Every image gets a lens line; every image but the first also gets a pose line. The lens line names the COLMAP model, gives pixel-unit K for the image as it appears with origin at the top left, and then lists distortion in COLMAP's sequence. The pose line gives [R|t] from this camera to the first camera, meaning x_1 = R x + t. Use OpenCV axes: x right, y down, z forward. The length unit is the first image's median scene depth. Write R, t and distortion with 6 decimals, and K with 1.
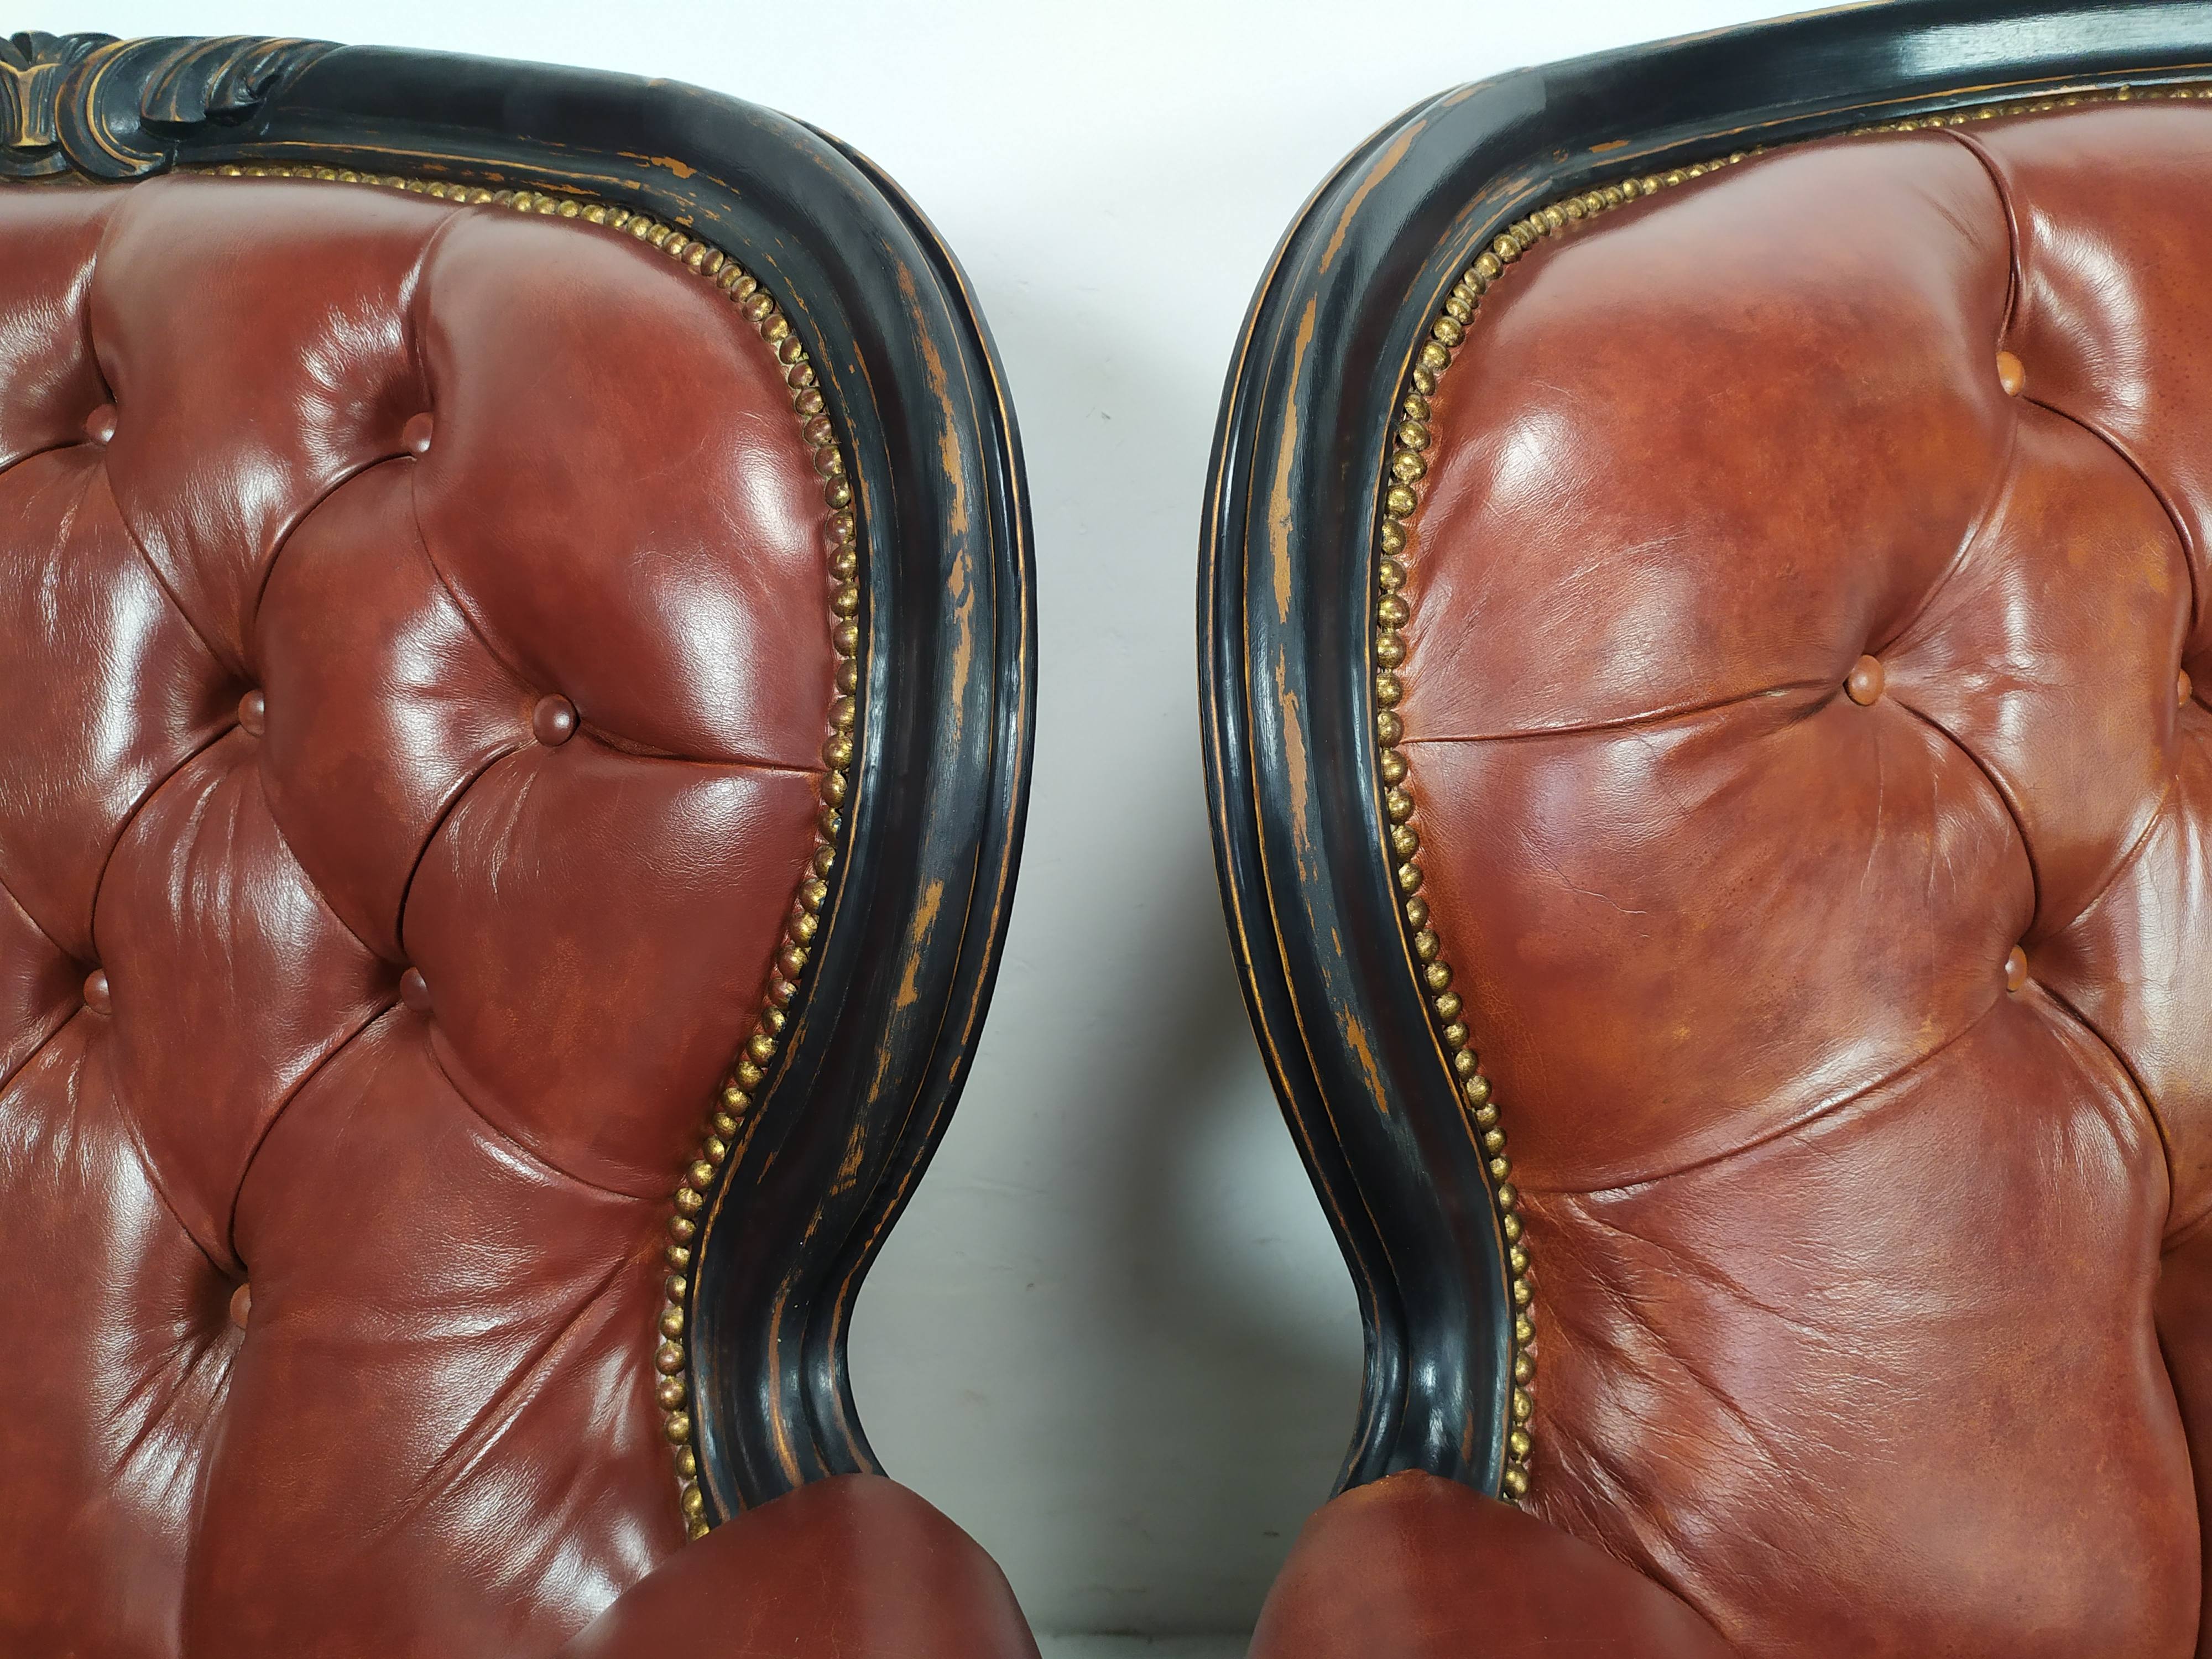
lens RADIAL K [[1684.9, 0, 1119.9], [0, 1684.9, 812.2], [0, 0, 1]] dist [0.051444, -0.055520]
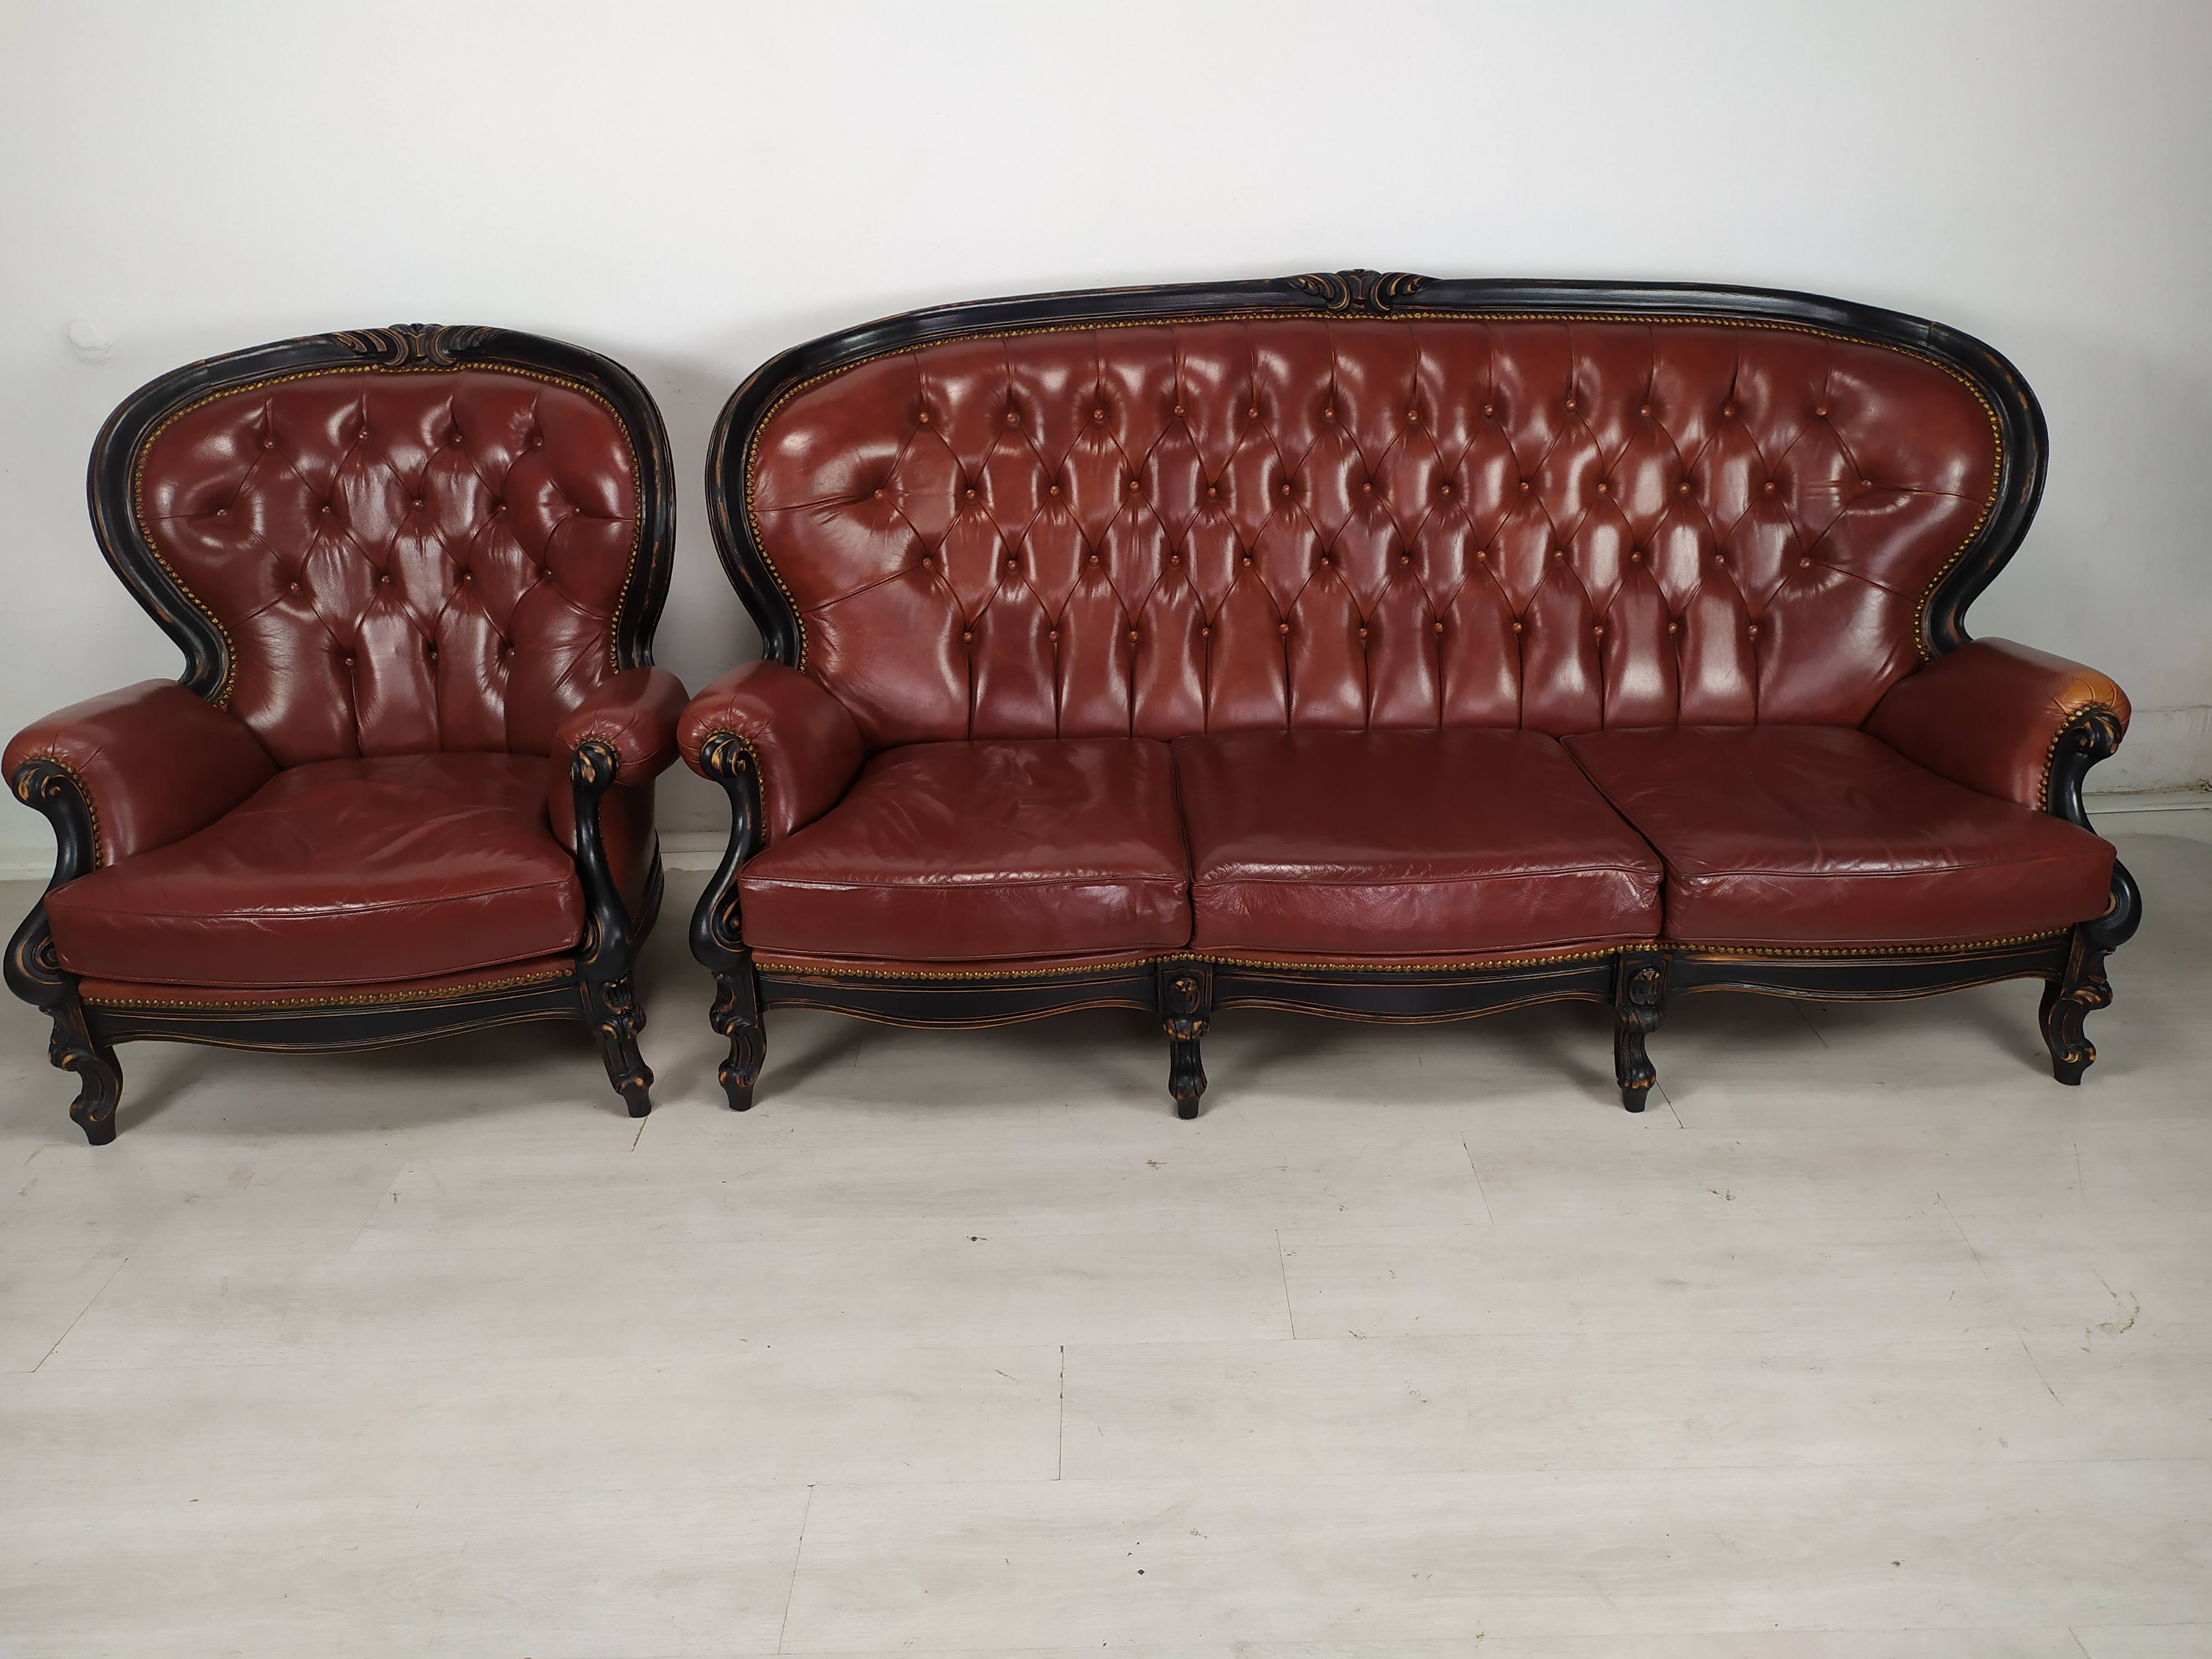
lens RADIAL K [[1684.9, 0, 1118.3], [0, 1684.9, 834.6], [0, 0, 1]] dist [0.051444, -0.055520]
pose [[0.999614, -0.025157, 0.011784, 1.004513], [0.023304, 0.990266, 0.137223, 0.209447], [-0.015121, -0.136896, 0.990470, -3.510704]]
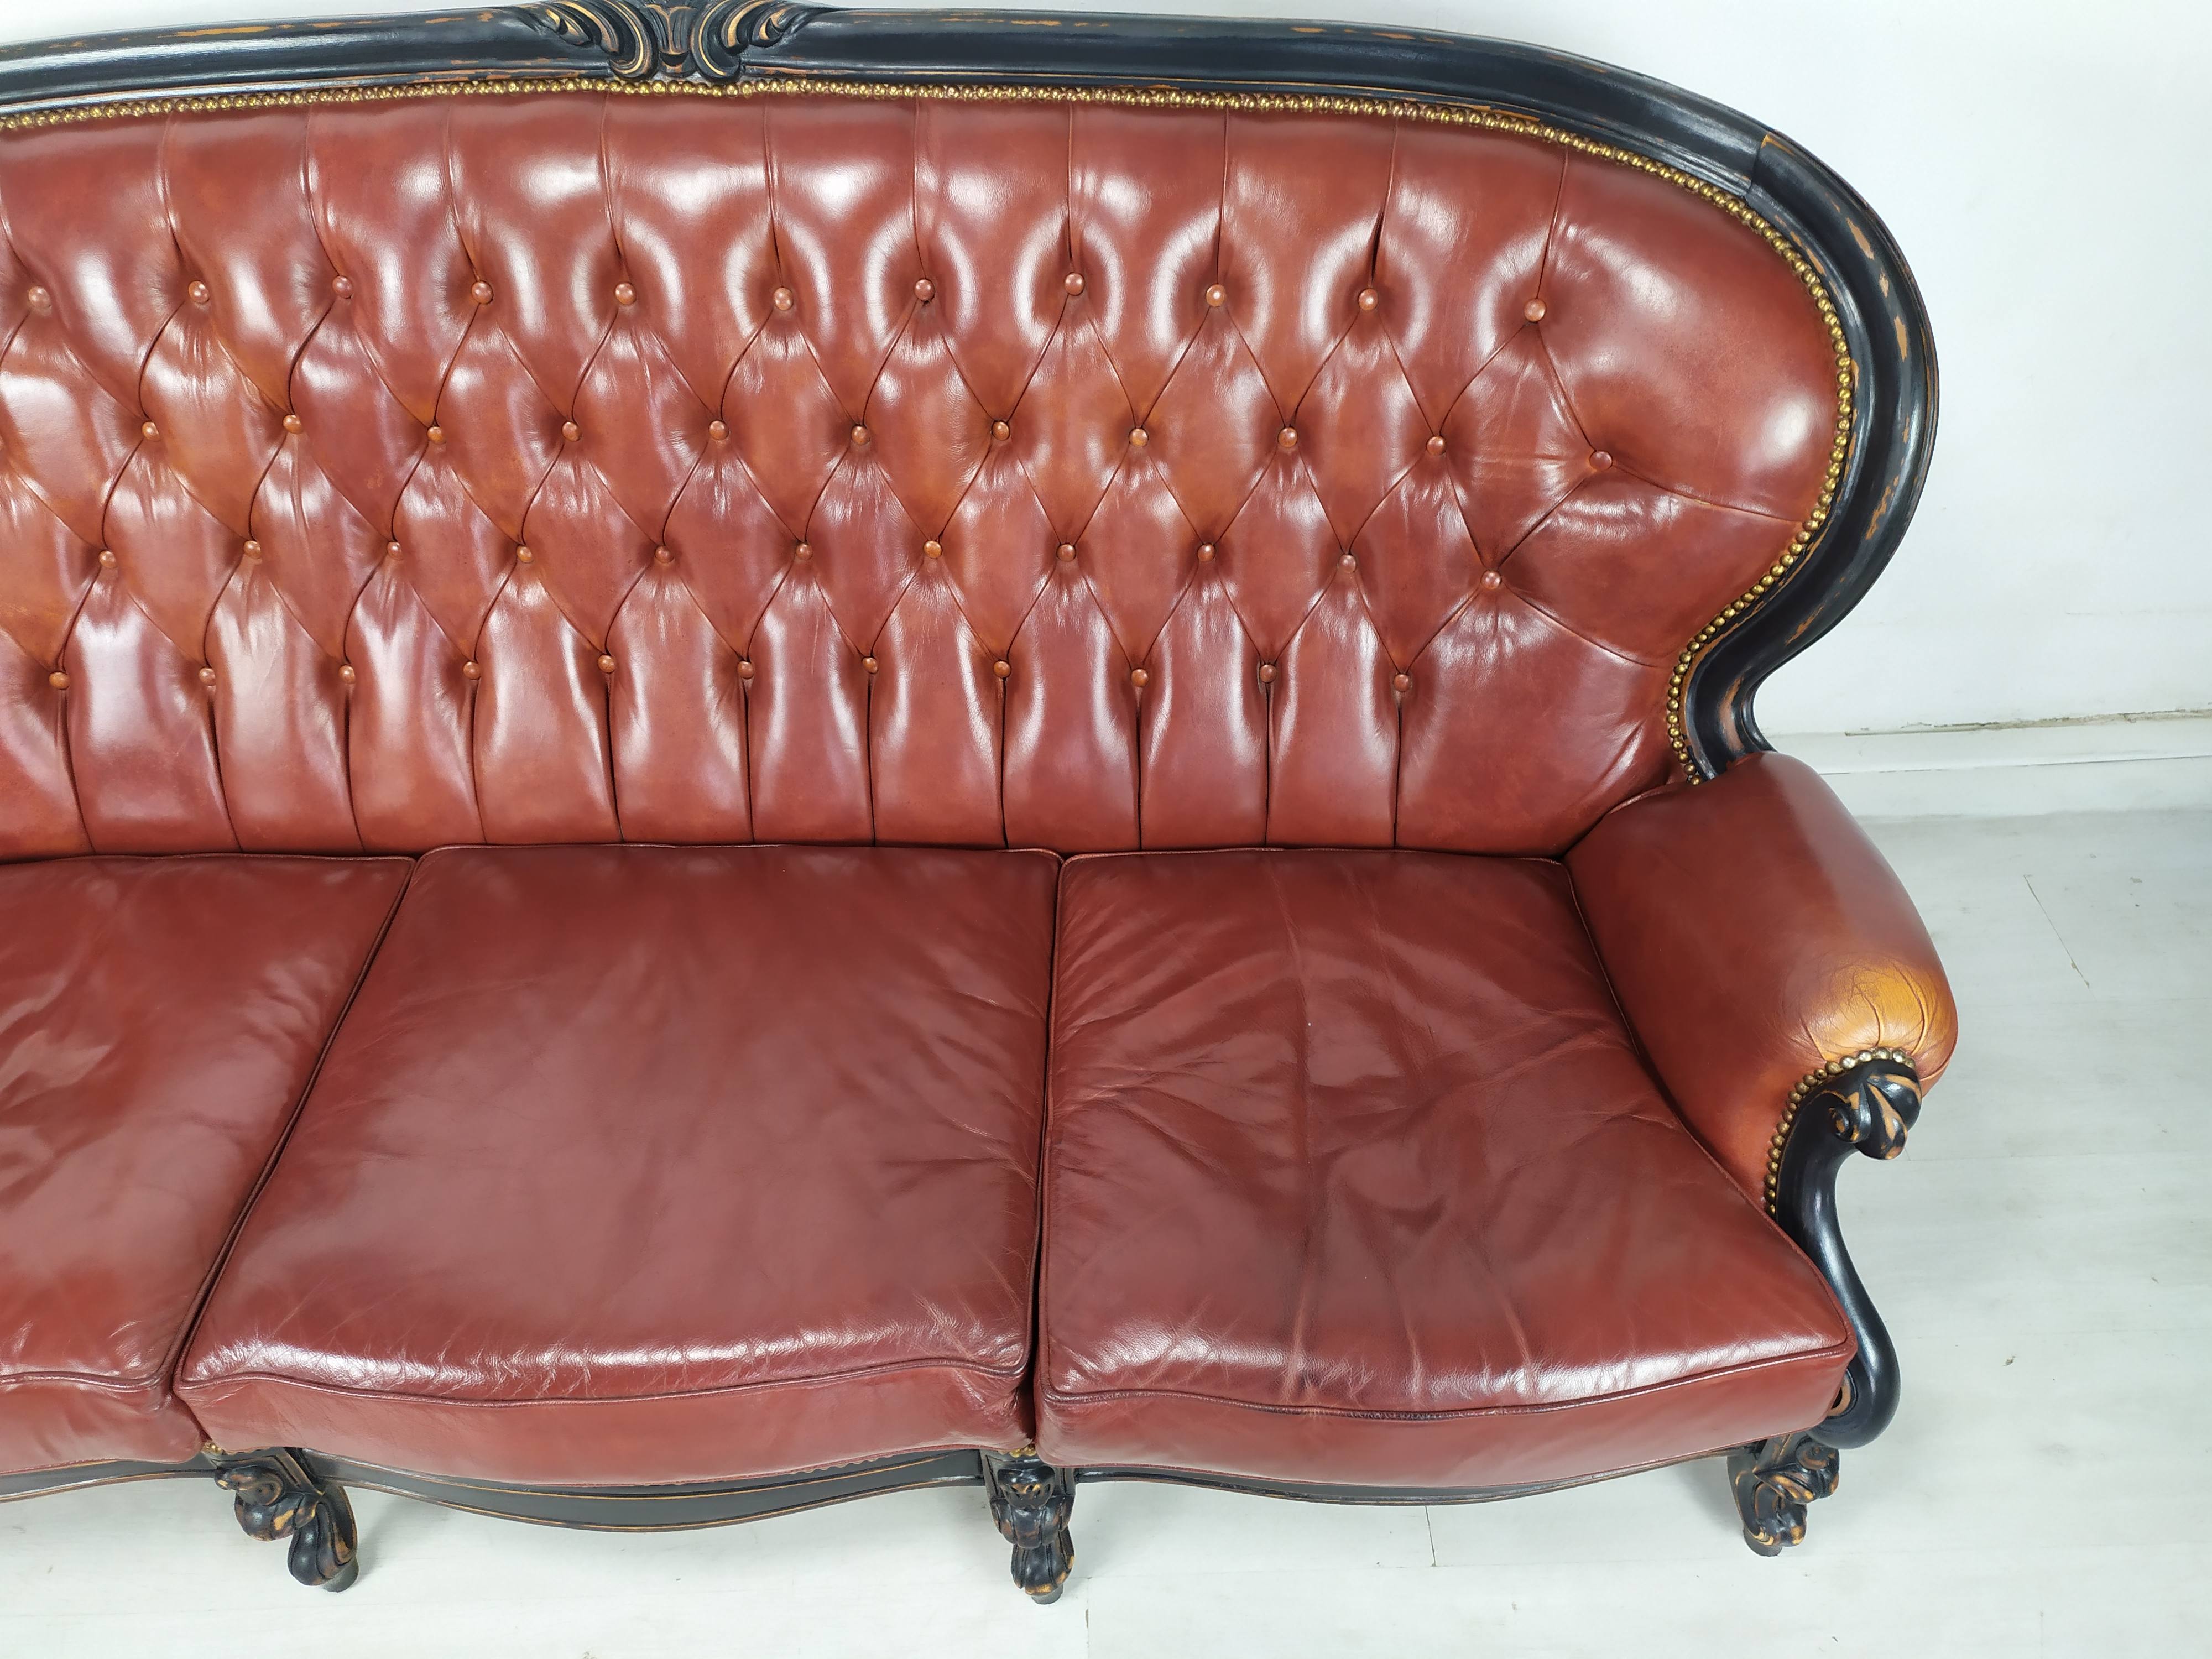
lens RADIAL K [[1684.9, 0, 1113.7], [0, 1684.9, 838.5], [0, 0, 1]] dist [0.051444, -0.055520]
pose [[0.999632, -0.011042, -0.024772, 2.407903], [0.021303, 0.884970, 0.465160, -0.701269], [0.016786, -0.465517, 0.884880, -1.373283]]
